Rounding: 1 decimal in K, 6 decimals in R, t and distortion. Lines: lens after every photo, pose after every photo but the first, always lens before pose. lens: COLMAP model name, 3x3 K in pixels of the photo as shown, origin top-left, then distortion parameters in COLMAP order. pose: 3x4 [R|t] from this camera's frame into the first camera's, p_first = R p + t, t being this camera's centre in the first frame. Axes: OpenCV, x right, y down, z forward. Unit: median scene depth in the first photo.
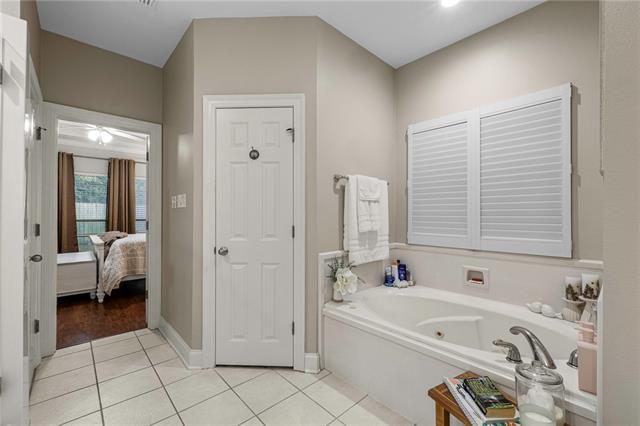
lens RADIAL K [[269.8, 0, 325.7], [0, 269.8, 214.0], [0, 0, 1]] dist [0.002234, -0.000143]
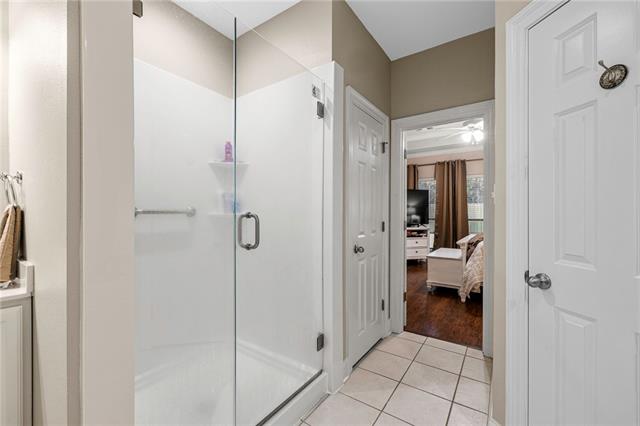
lens RADIAL K [[269.8, 0, 316.7], [0, 269.8, 215.3], [0, 0, 1]] dist [0.002234, -0.000143]
pose [[0.194699, 0.004234, -0.980854, 0.064194], [0.002243, 0.999986, 0.004762, -0.000728], [0.980861, -0.003127, 0.194686, 0.405610]]
